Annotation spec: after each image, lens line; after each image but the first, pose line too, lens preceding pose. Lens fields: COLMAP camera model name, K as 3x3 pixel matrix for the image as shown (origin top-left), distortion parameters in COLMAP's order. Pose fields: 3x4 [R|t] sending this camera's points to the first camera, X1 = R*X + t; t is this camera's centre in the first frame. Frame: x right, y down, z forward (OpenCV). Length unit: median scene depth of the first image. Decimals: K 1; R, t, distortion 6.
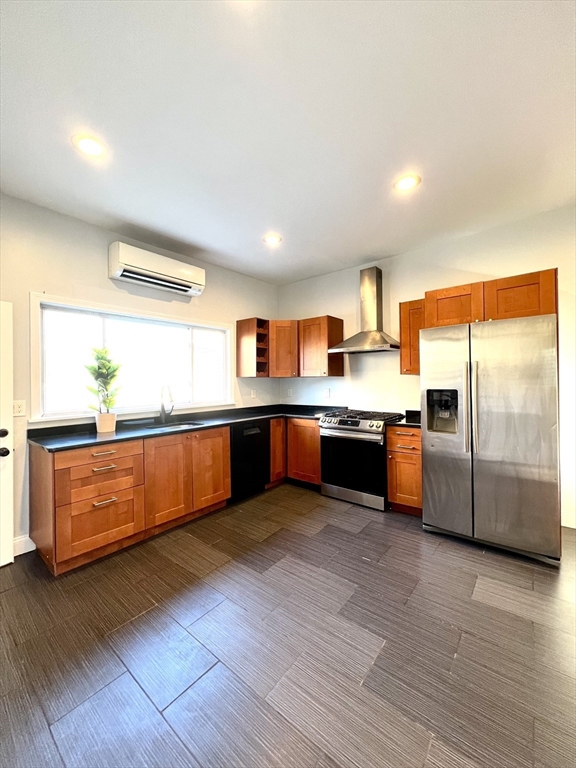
lens RADIAL K [[309.3, 0, 289.5], [0, 309.3, 382.6], [0, 0, 1]] dist [-0.000211, 0.000701]
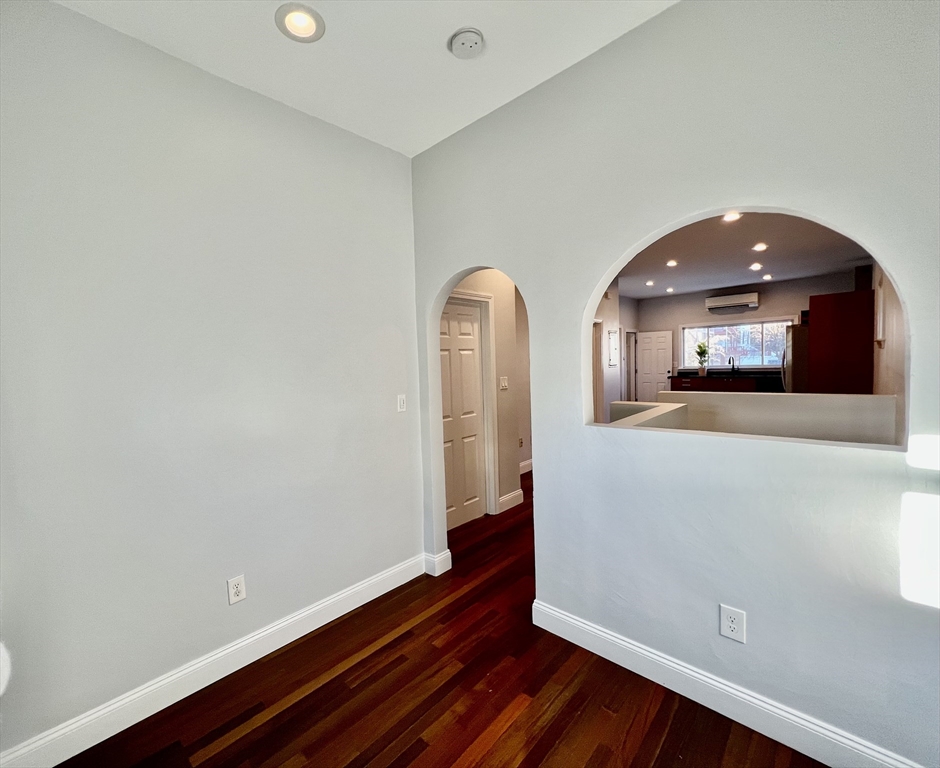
lens RADIAL K [[406.3, 0, 425.9], [0, 406.3, 376.0], [0, 0, 1]] dist [-0.000285, -0.000417]
pose [[-0.125723, 0.052984, -0.990649, 2.669619], [0.036796, 0.998135, 0.048714, -0.070472], [0.991383, -0.030327, -0.127438, -0.730686]]
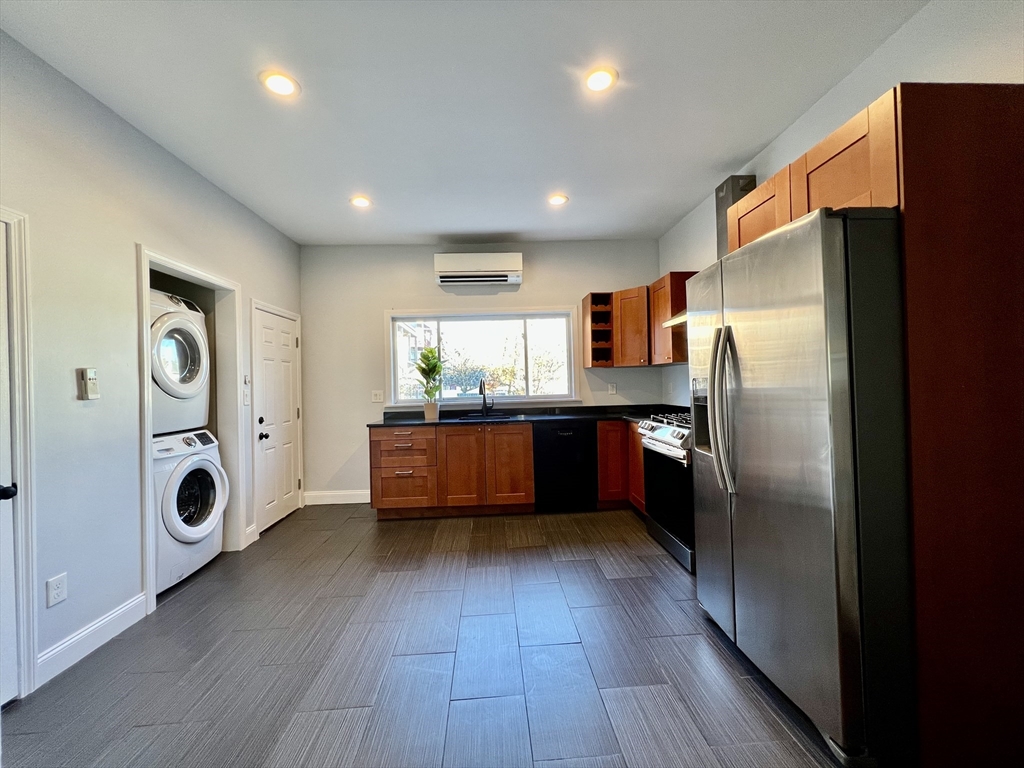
lens RADIAL K [[412.4, 0, 508.6], [0, 412.4, 382.1], [0, 0, 1]] dist [-0.000211, 0.000701]
pose [[0.662718, -0.007291, -0.748834, 0.694119], [0.014284, 0.999894, 0.002906, 0.017816], [0.748733, -0.012622, 0.662752, 0.167613]]
